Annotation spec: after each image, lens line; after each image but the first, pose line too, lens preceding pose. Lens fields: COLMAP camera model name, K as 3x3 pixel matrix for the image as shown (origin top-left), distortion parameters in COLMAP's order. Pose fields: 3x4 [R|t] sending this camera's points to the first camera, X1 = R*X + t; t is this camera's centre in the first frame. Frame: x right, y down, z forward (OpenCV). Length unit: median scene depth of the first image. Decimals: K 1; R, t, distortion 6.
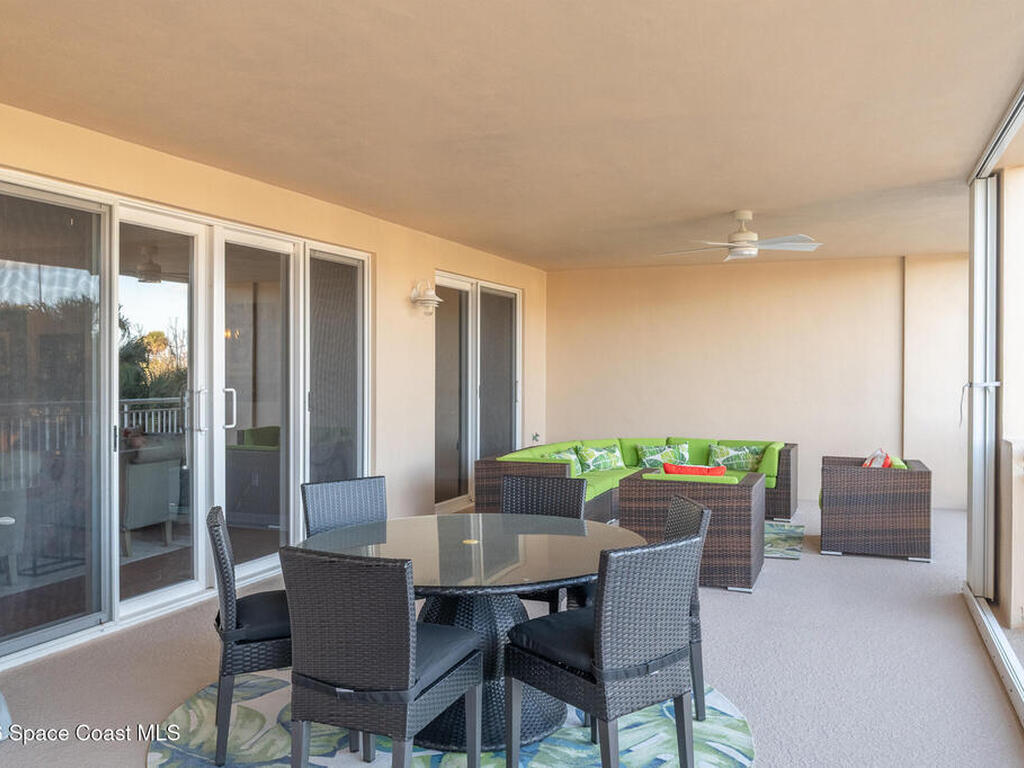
lens RADIAL K [[888.9, 0, 487.3], [0, 888.9, 381.5], [0, 0, 1]] dist [-0.000854, 0.005103]
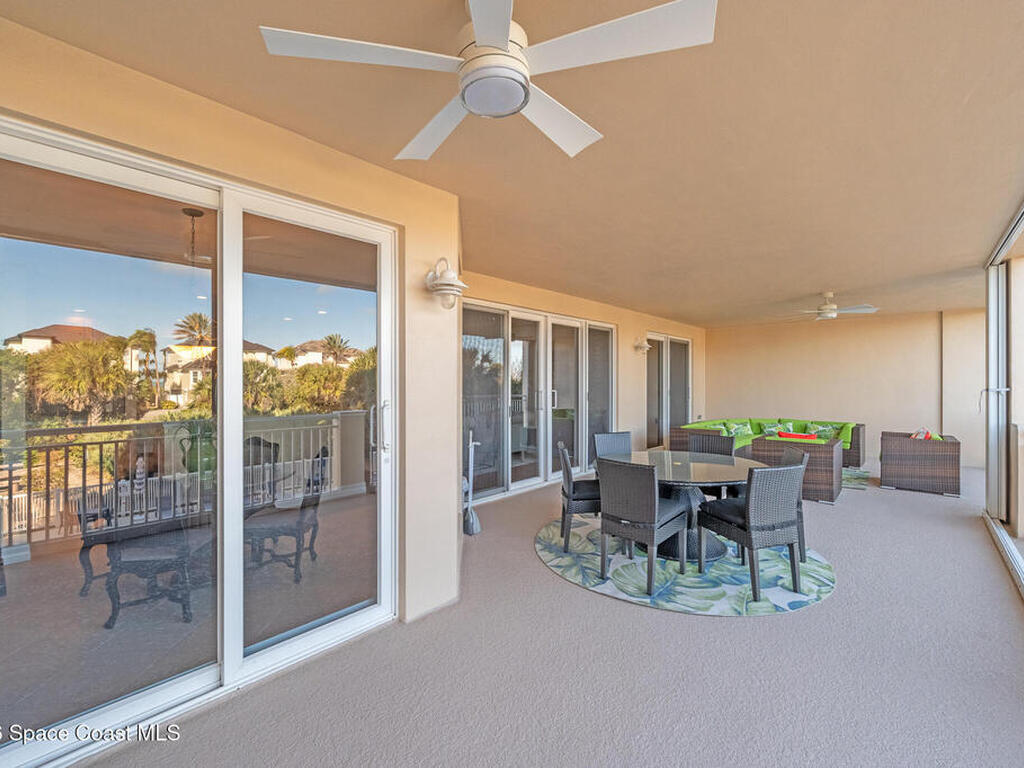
lens RADIAL K [[458.0, 0, 514.4], [0, 458.0, 382.1], [0, 0, 1]] dist [0.000425, -0.000469]
pose [[0.949362, -0.001551, -0.314179, -0.027051], [-0.002222, 0.999930, -0.011651, 0.001148], [0.314175, 0.011760, 0.949292, -0.093714]]
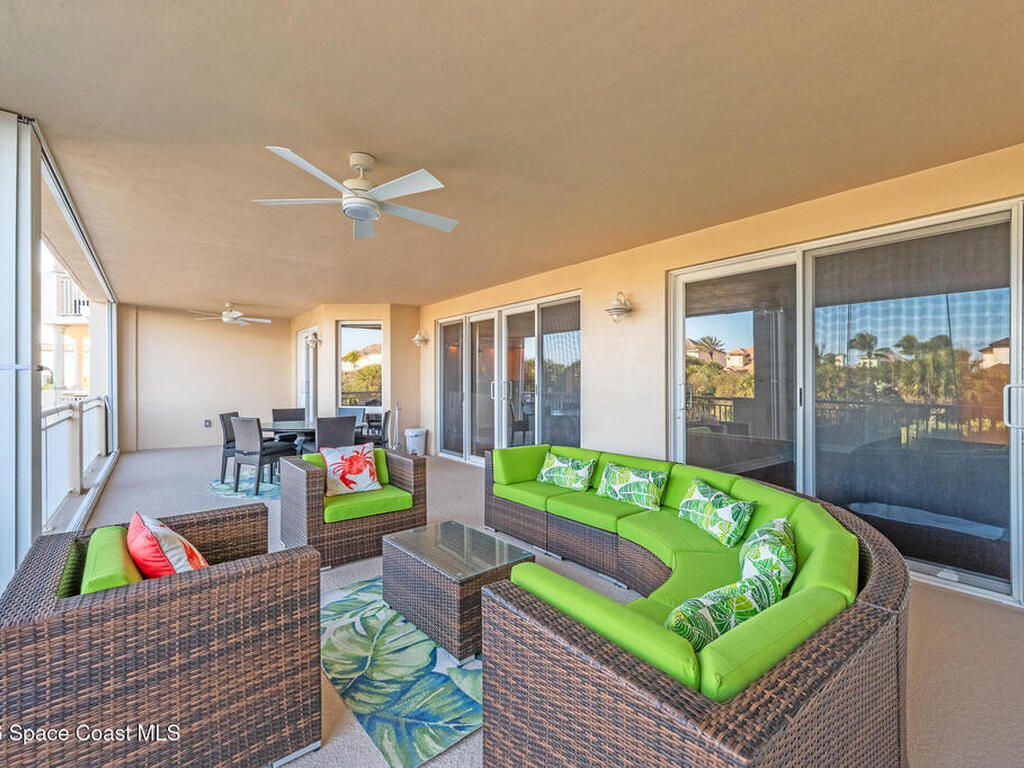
lens RADIAL K [[458.0, 0, 514.4], [0, 458.0, 382.1], [0, 0, 1]] dist [0.000425, -0.000469]
pose [[-0.486330, 0.003825, -0.873767, 0.662202], [-0.008304, 0.999925, 0.008999, -0.000667], [0.873736, 0.011632, -0.486262, 1.497966]]
